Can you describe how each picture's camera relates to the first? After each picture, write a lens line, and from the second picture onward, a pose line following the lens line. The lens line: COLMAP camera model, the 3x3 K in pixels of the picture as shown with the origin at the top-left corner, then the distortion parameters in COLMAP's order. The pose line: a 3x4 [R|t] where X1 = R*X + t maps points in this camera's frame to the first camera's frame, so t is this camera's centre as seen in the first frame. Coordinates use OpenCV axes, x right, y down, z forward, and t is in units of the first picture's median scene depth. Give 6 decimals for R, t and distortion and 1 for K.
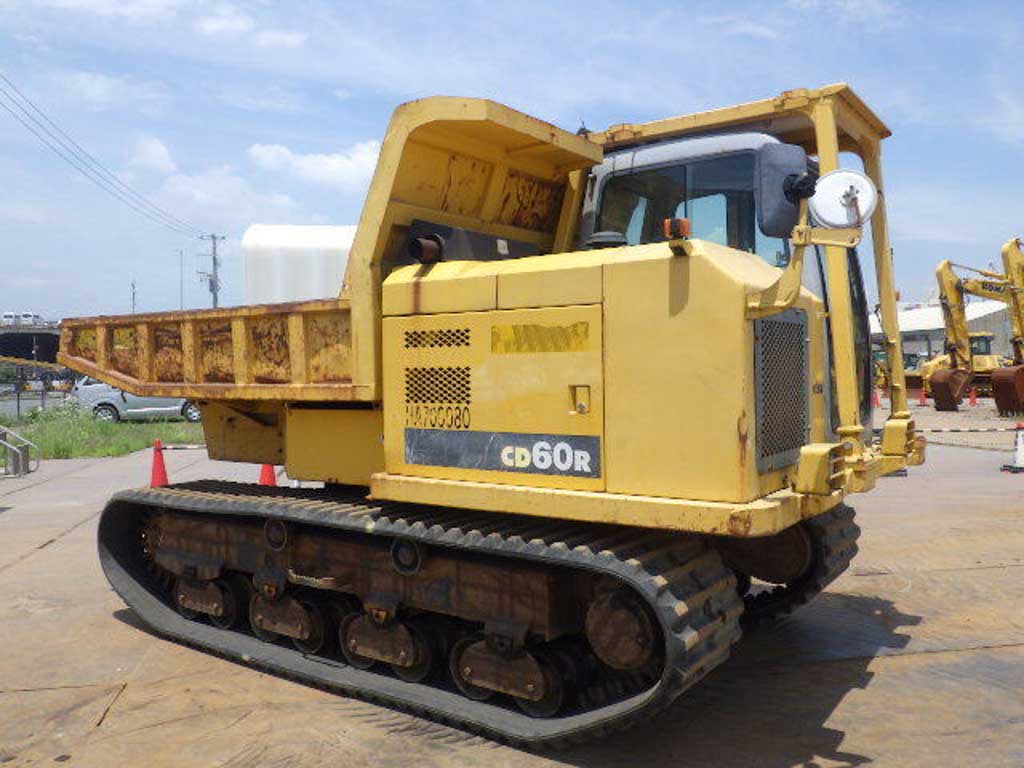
lens RADIAL K [[845.9, 0, 510.7], [0, 845.9, 376.0], [0, 0, 1]] dist [-0.002606, 0.000882]
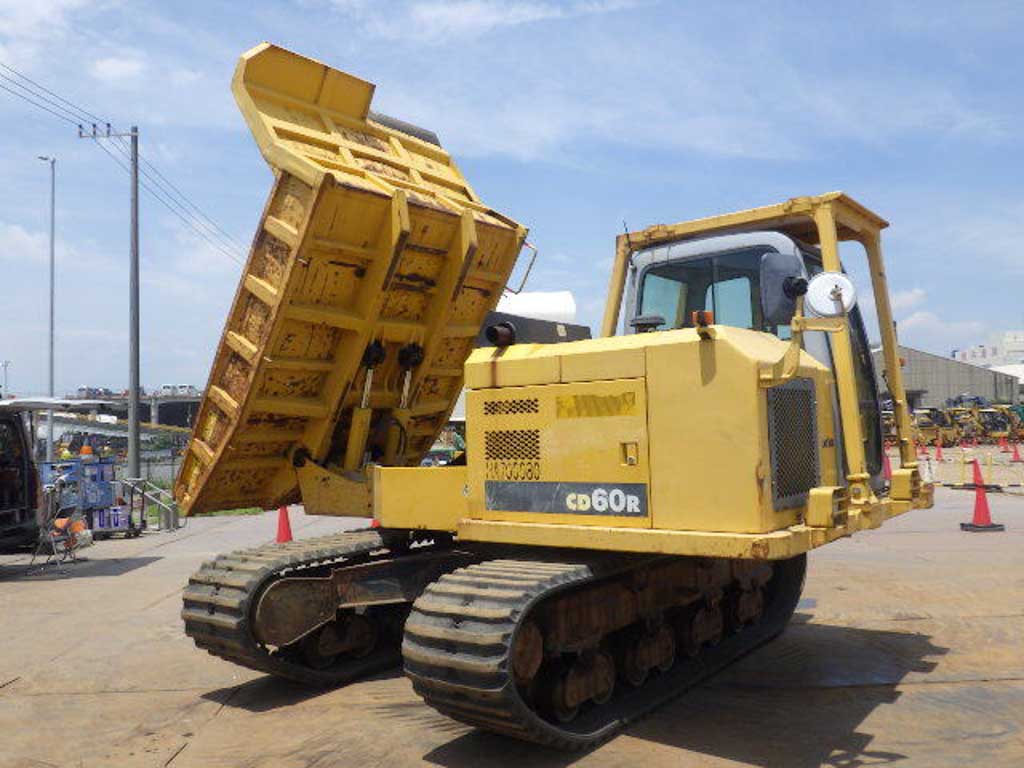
lens RADIAL K [[881.4, 0, 512.0], [0, 881.4, 384.0], [0, 0, 1]] dist [0.009986, 0.003095]
pose [[0.999044, -0.019608, -0.039064, -0.036997], [0.017070, 0.997786, -0.064286, 0.005023], [0.040238, 0.063558, 0.997167, -0.296076]]
